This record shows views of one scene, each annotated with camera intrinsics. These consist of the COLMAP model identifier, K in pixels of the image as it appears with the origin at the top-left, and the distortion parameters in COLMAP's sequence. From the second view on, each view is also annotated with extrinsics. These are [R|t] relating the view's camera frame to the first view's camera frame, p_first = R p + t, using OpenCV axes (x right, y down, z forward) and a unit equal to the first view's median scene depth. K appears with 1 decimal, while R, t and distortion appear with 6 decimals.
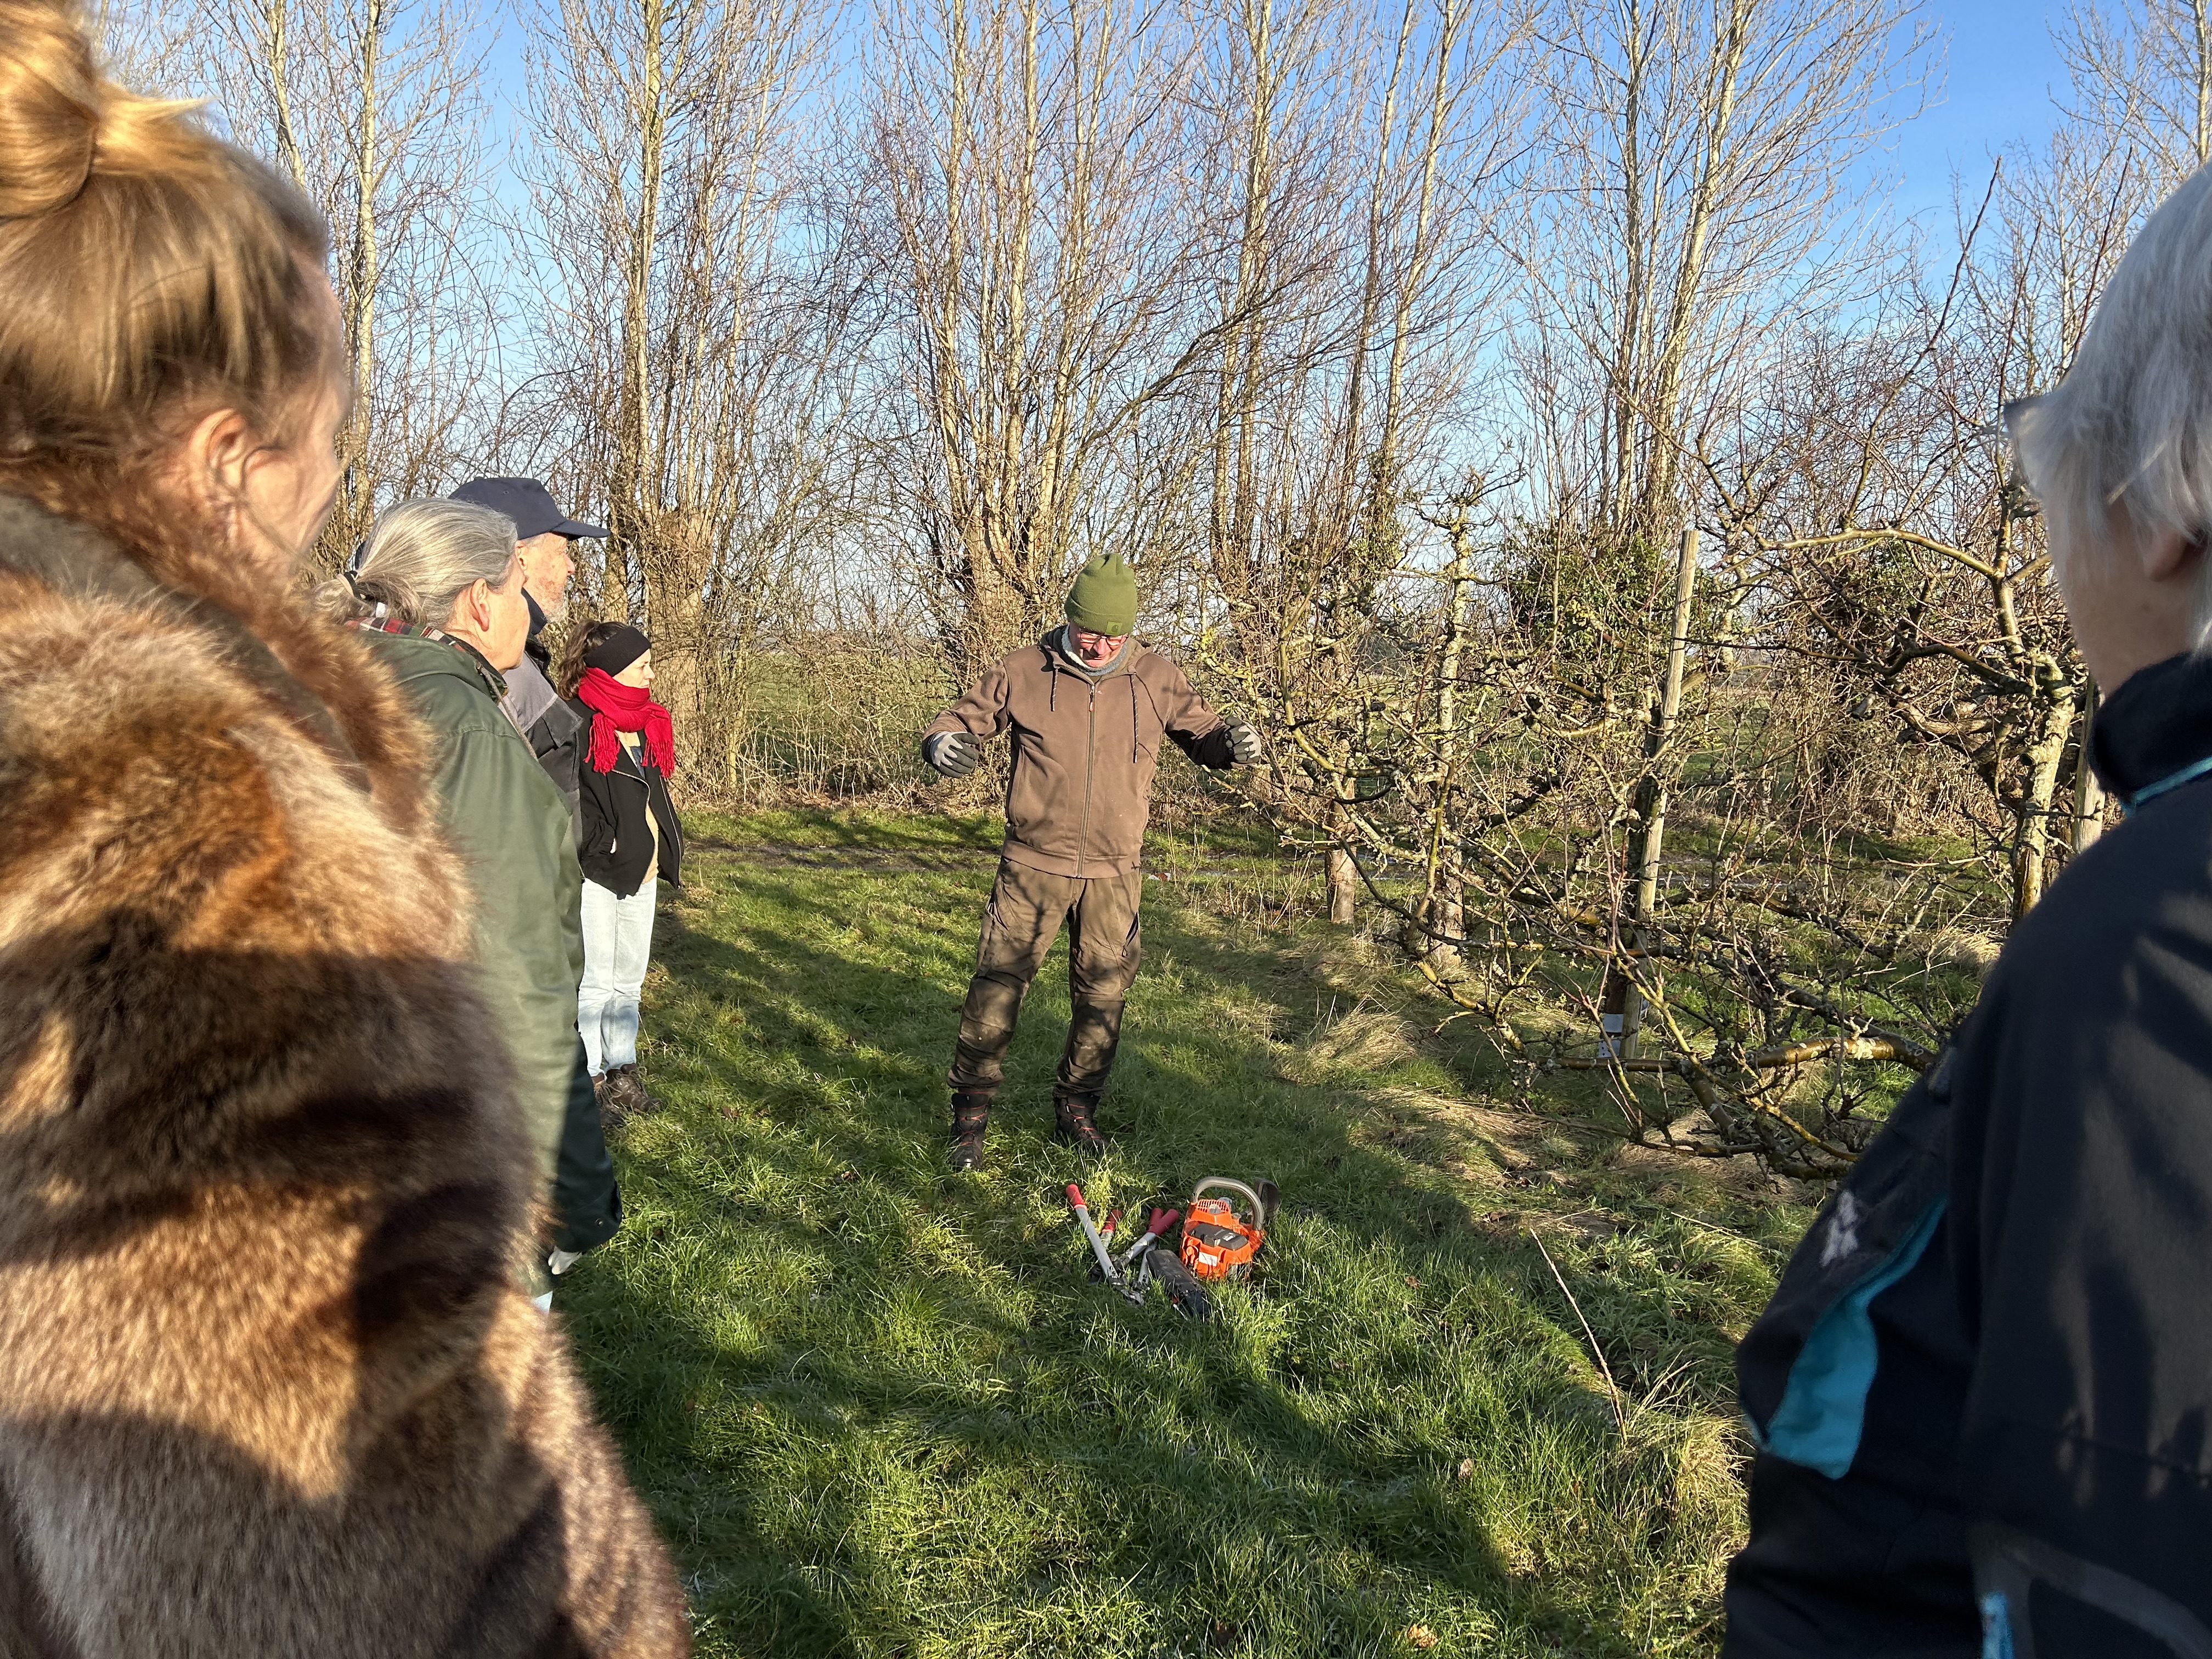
lens RADIAL K [[1762.3, 0, 1114.6], [0, 1762.3, 856.0], [0, 0, 1]] dist [0.123207, -0.024885]
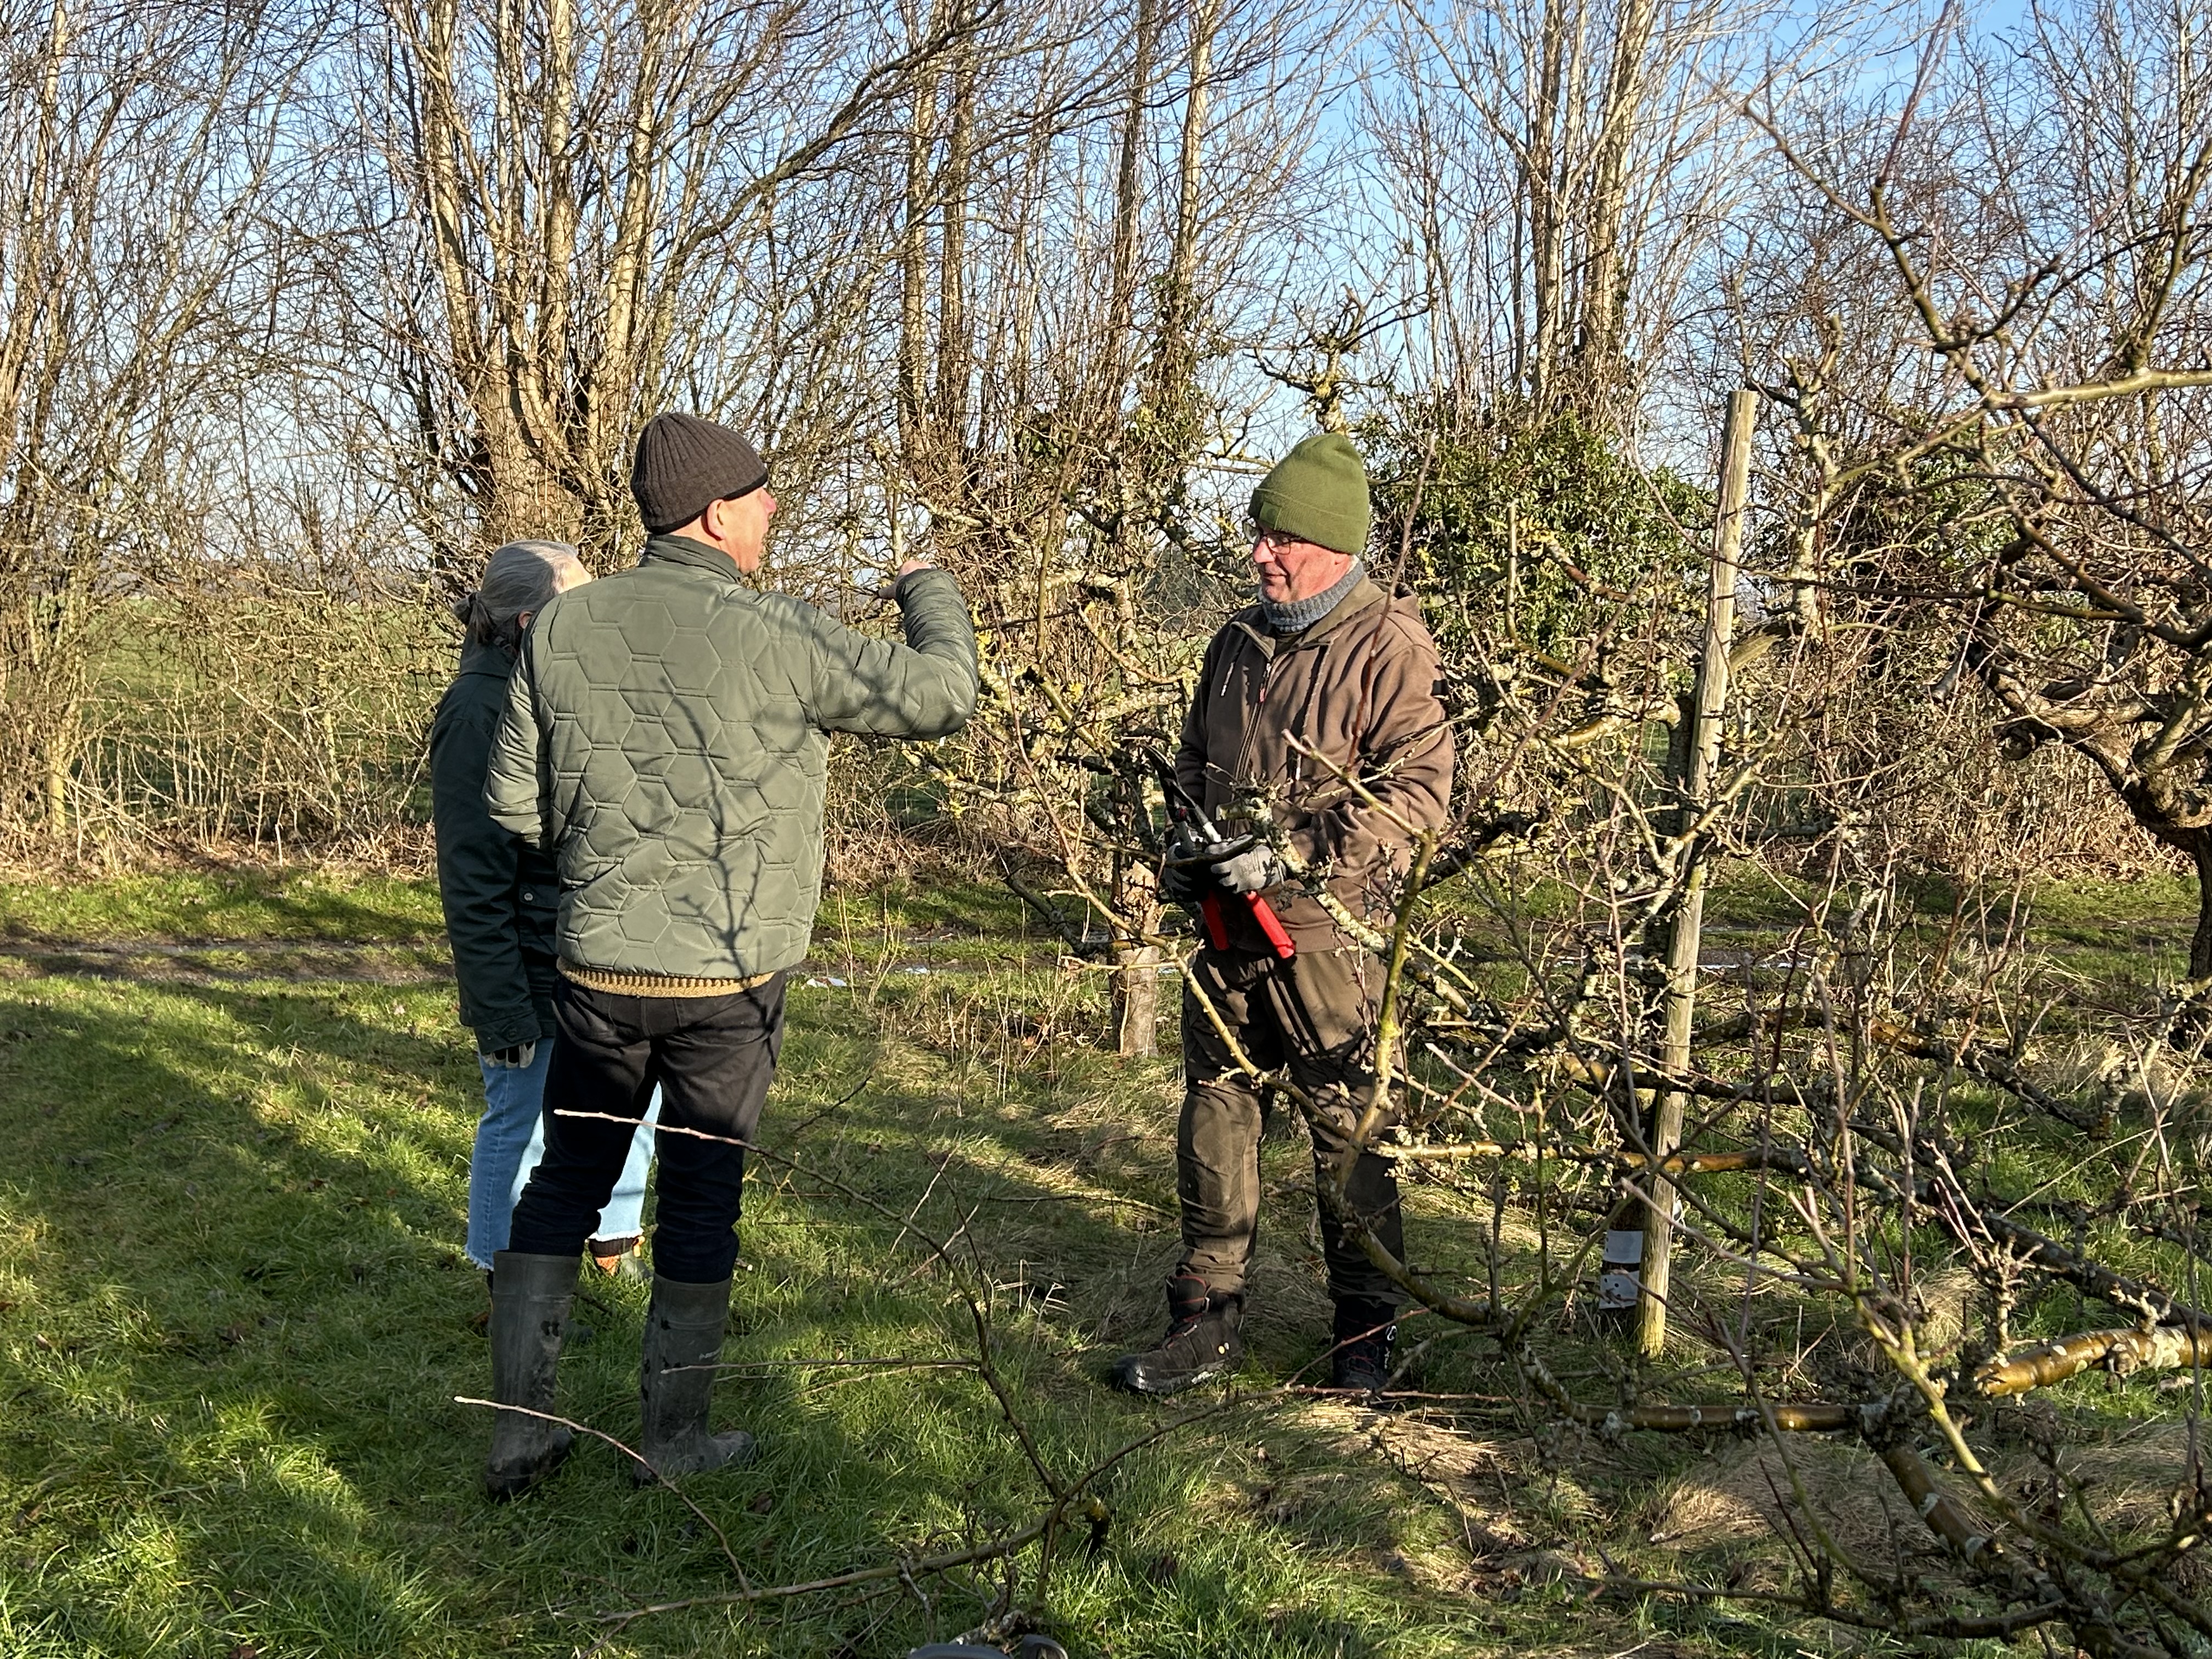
lens RADIAL K [[2542.2, 0, 1122.9], [0, 2542.2, 821.4], [0, 0, 1]] dist [0.149891, 0.000000]
pose [[0.989522, -0.015836, 0.143510, 0.002284], [0.019361, 0.999543, -0.023205, -0.017161], [-0.143077, 0.025741, 0.989377, 0.129304]]
